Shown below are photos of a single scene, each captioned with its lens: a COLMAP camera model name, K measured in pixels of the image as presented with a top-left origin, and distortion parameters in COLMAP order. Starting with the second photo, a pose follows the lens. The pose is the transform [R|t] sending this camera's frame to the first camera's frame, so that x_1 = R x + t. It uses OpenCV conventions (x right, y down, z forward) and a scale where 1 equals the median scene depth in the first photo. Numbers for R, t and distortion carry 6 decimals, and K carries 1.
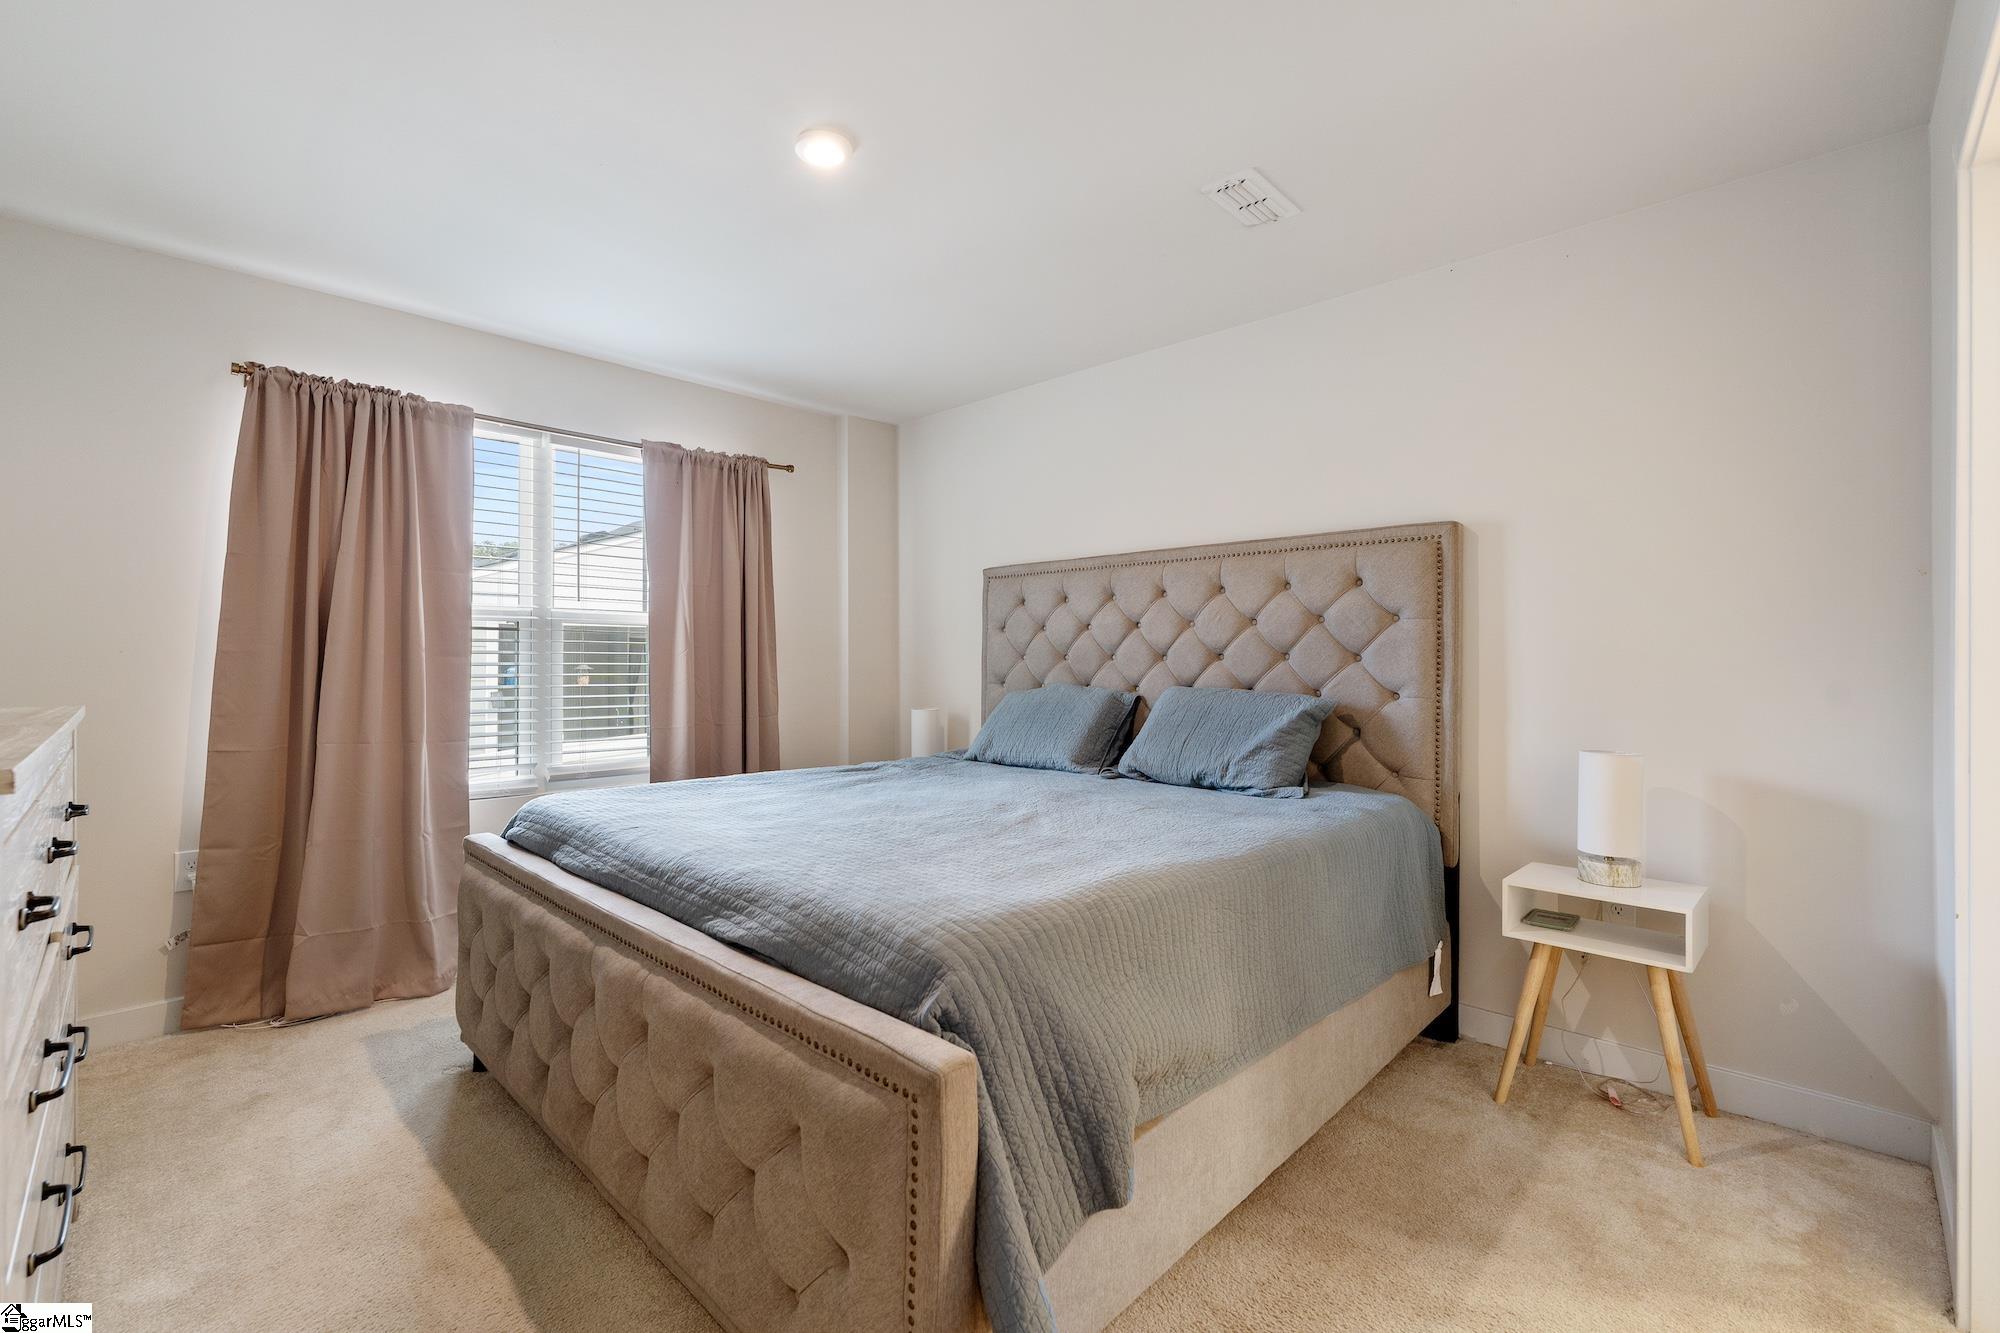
lens RADIAL K [[857.2, 0, 1003.2], [0, 857.2, 665.8], [0, 0, 1]] dist [0.000182, 0.000002]
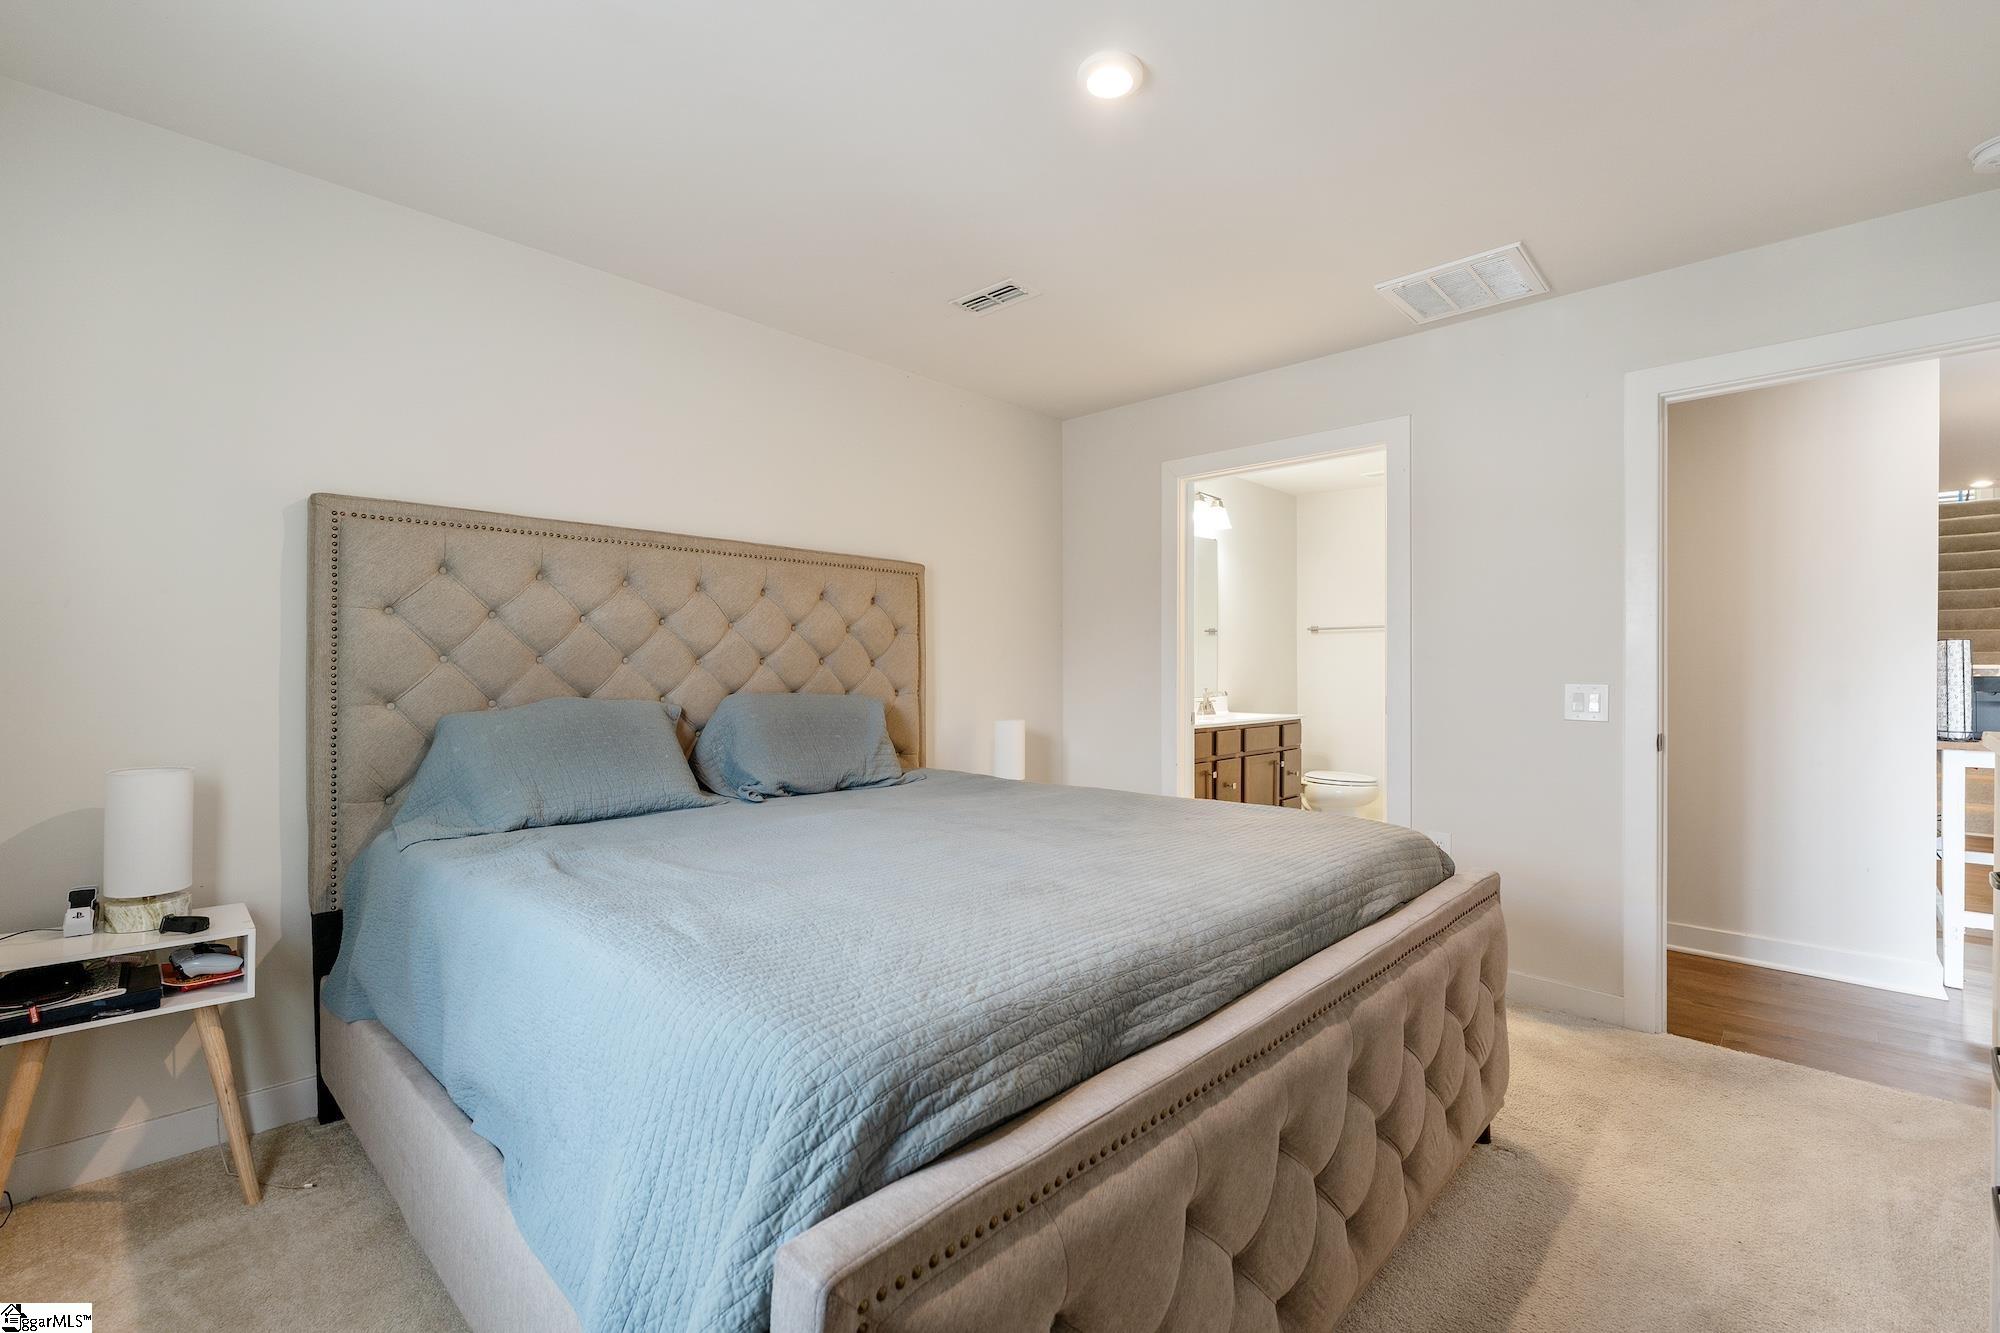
lens RADIAL K [[857.2, 0, 996.1], [0, 857.2, 660.4], [0, 0, 1]] dist [0.000182, 0.000002]
pose [[0.004236, 0.002101, 0.999989, -0.761117], [-0.002548, 0.999995, -0.002091, -0.010034], [-0.999988, -0.002539, 0.004241, 0.778402]]
